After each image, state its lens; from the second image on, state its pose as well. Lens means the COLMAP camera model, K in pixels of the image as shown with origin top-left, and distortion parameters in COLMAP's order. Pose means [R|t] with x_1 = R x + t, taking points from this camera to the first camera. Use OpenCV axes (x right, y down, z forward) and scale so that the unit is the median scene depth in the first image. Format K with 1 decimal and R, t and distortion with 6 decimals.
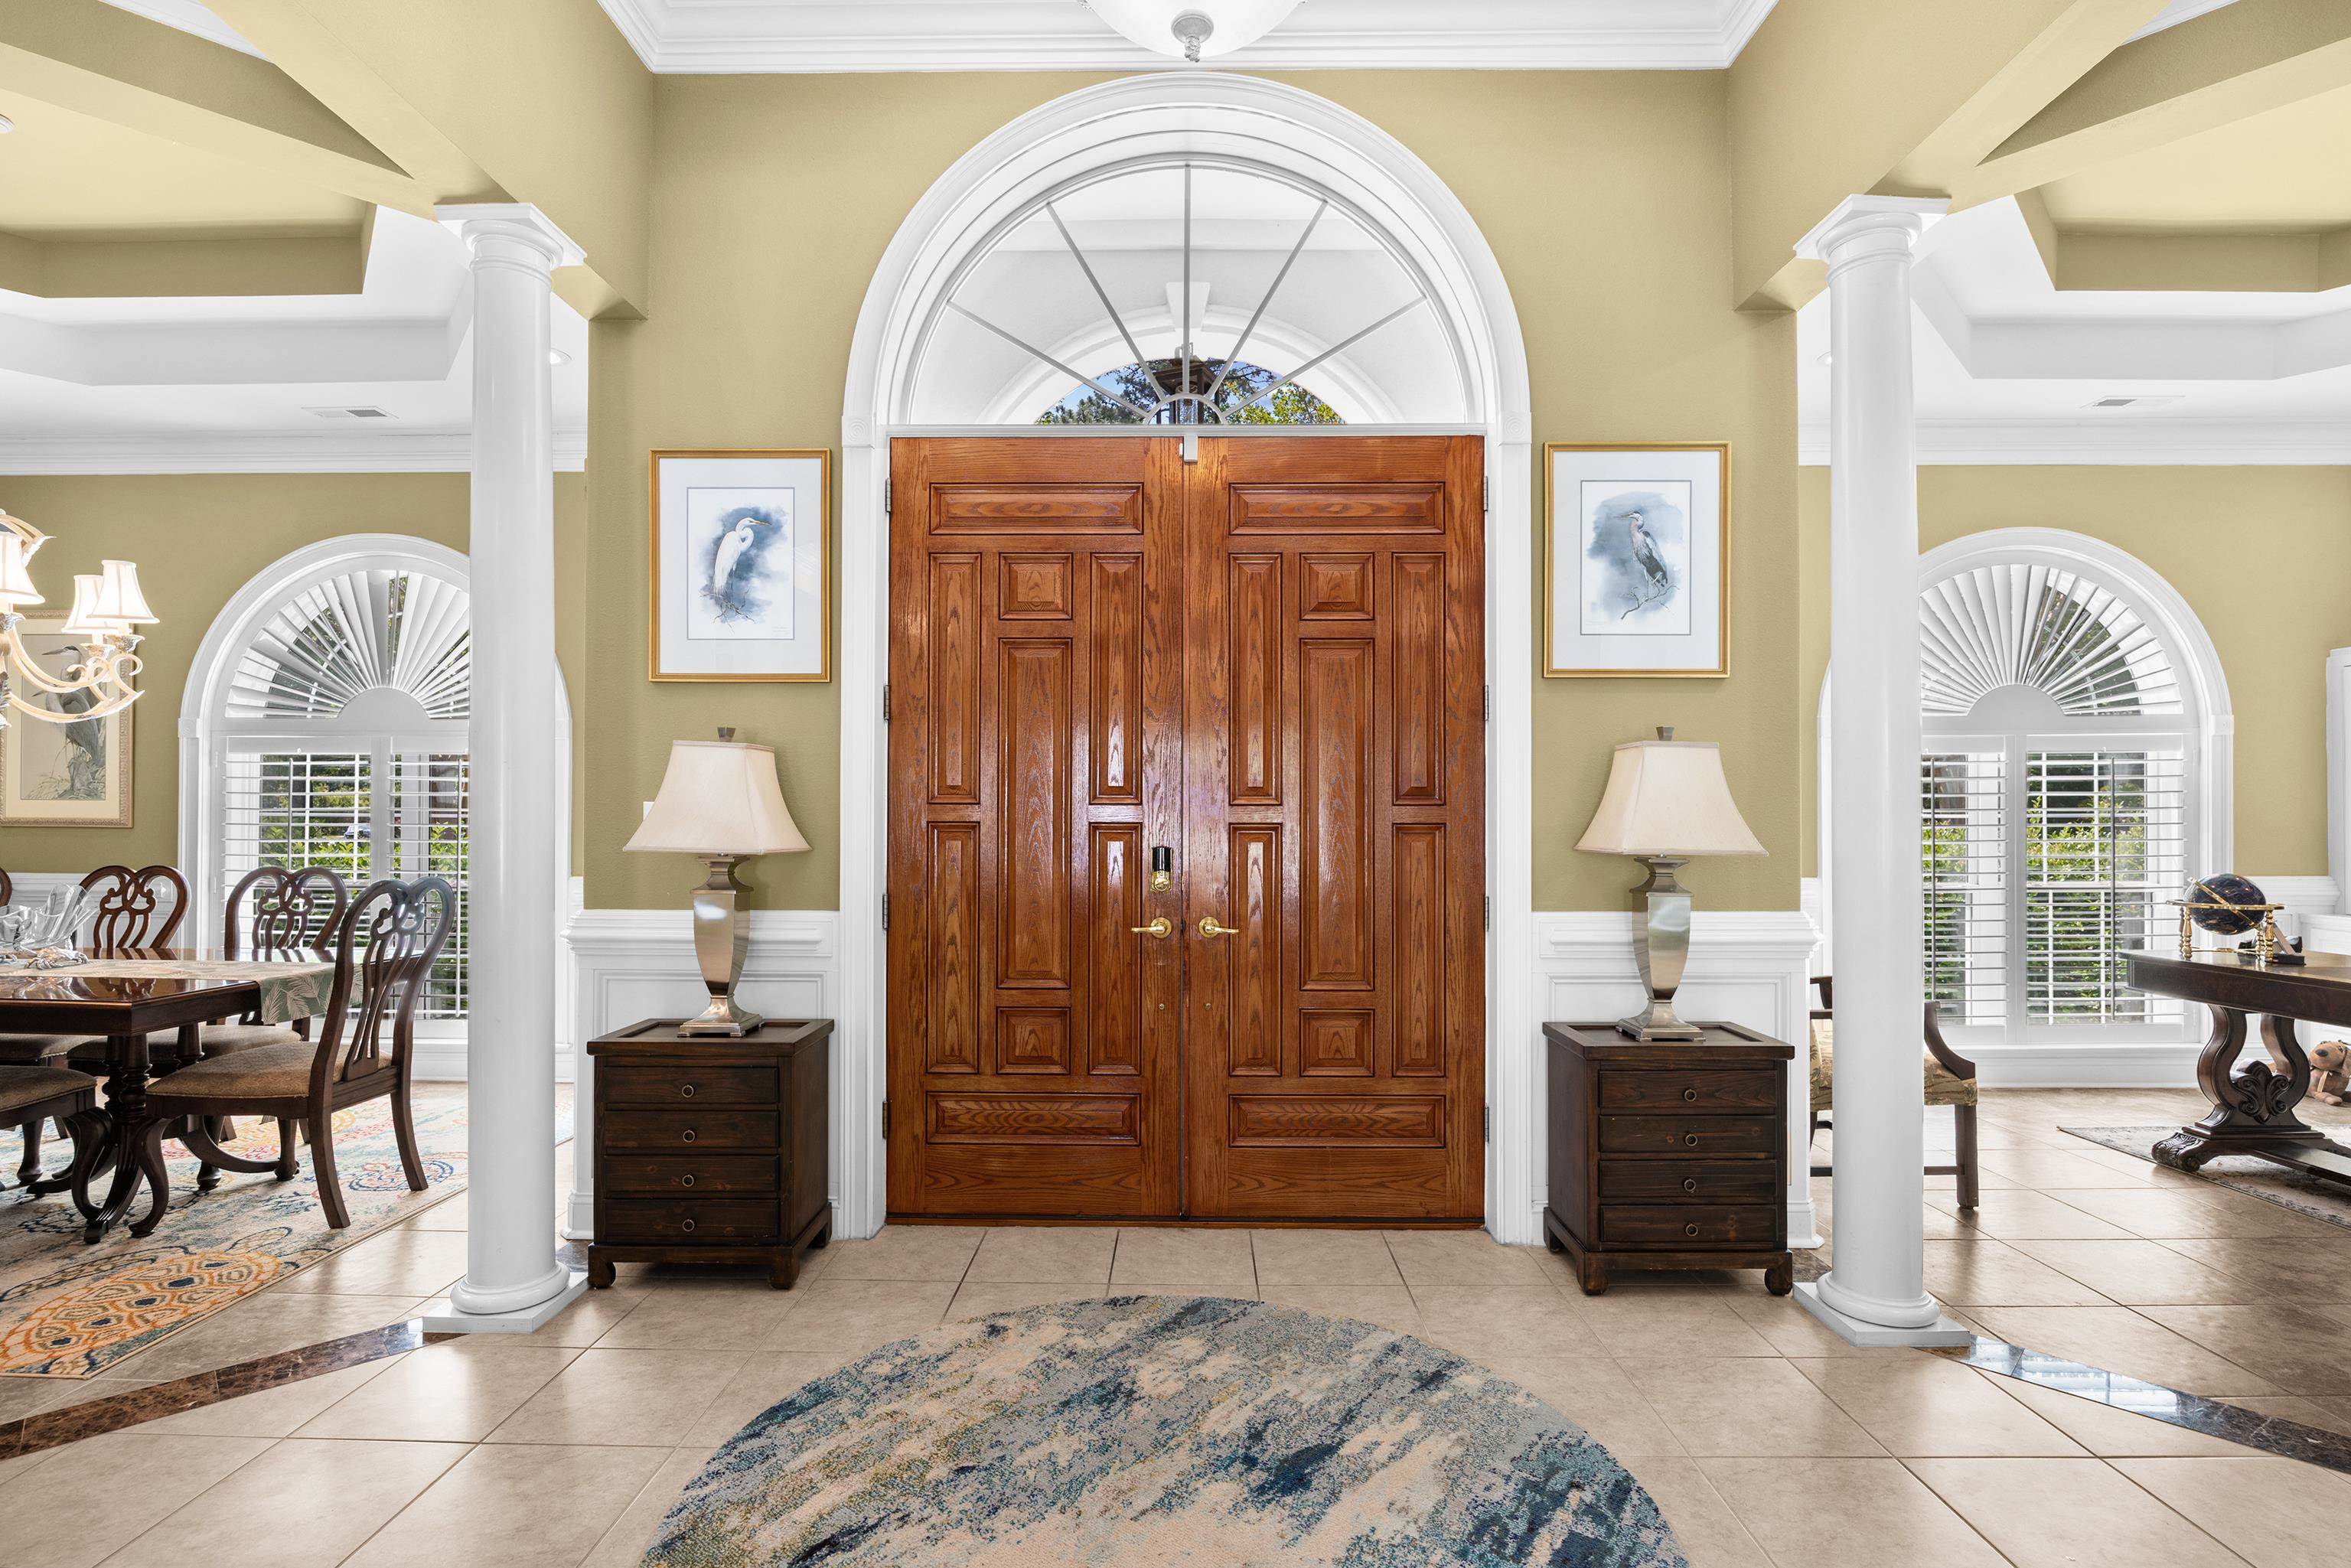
lens RADIAL K [[1101.3, 0, 1175.6], [0, 1101.3, 815.4], [0, 0, 1]] dist [-0.013176, 0.000113]
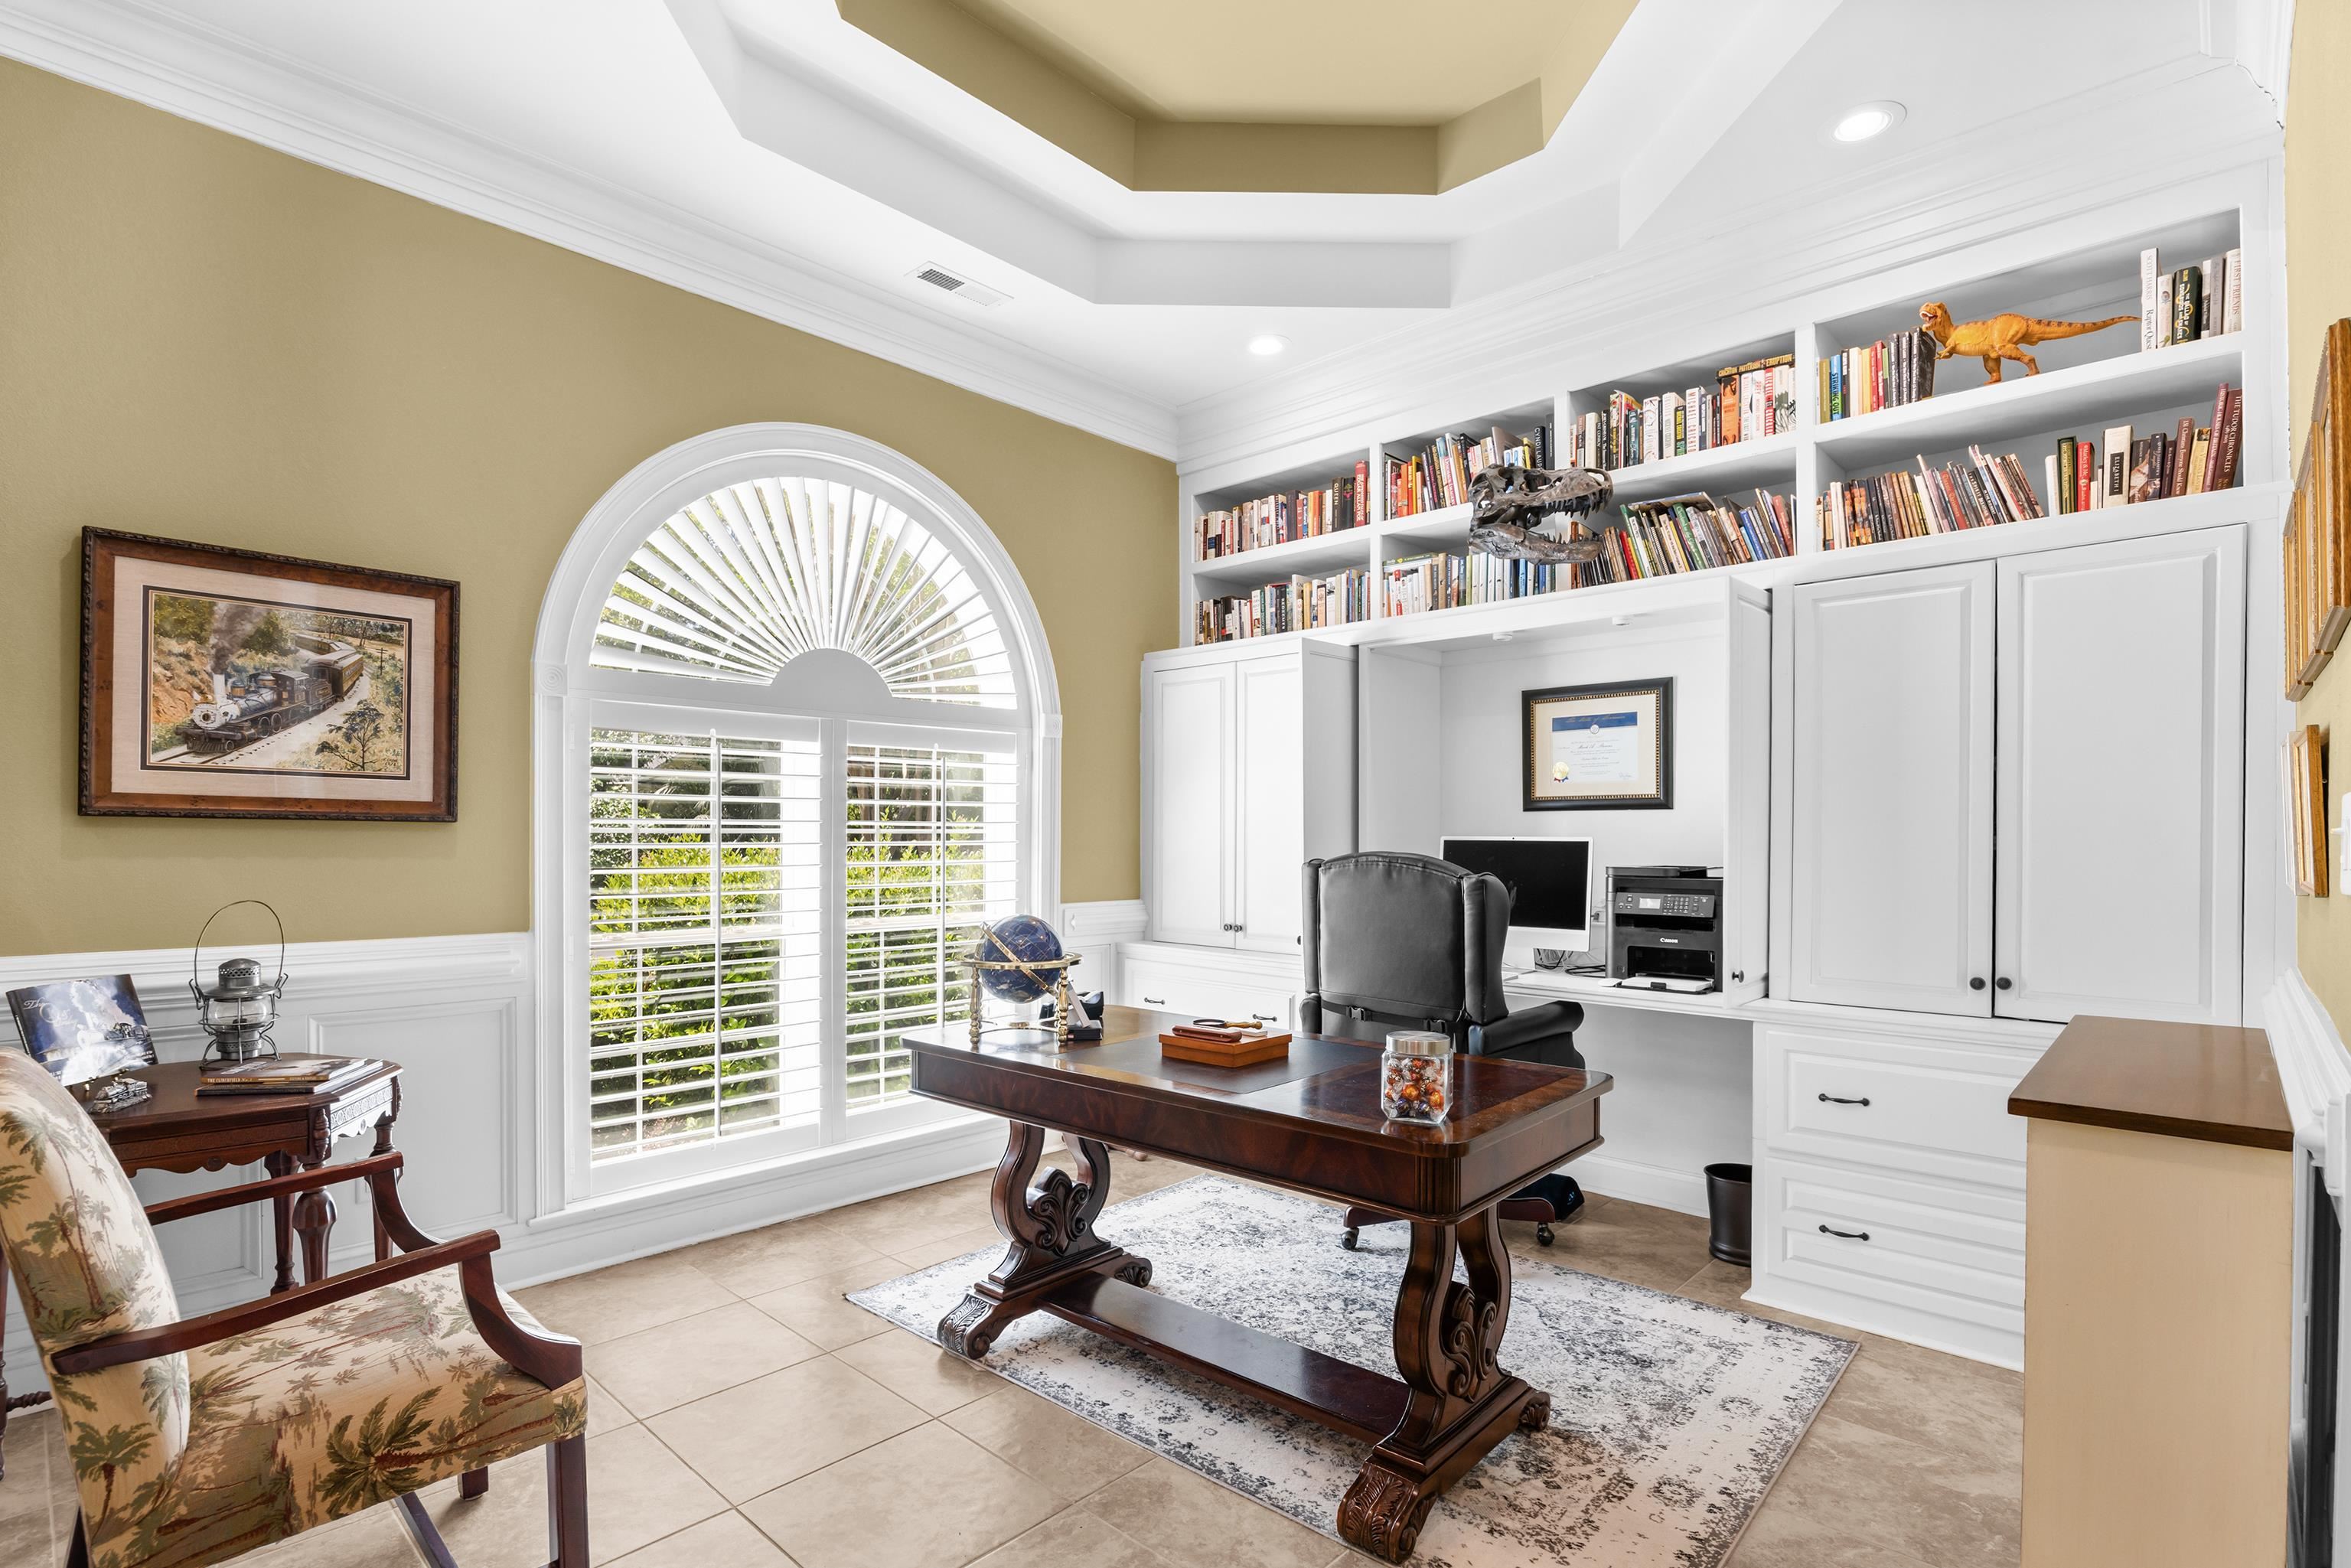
lens RADIAL K [[1101.3, 0, 1175.6], [0, 1101.3, 815.4], [0, 0, 1]] dist [-0.013176, 0.000113]
pose [[0.677605, 0.017585, 0.735215, 0.501688], [-0.008695, 0.999836, -0.015901, 0.000057], [-0.735374, 0.004382, 0.677647, 0.439493]]
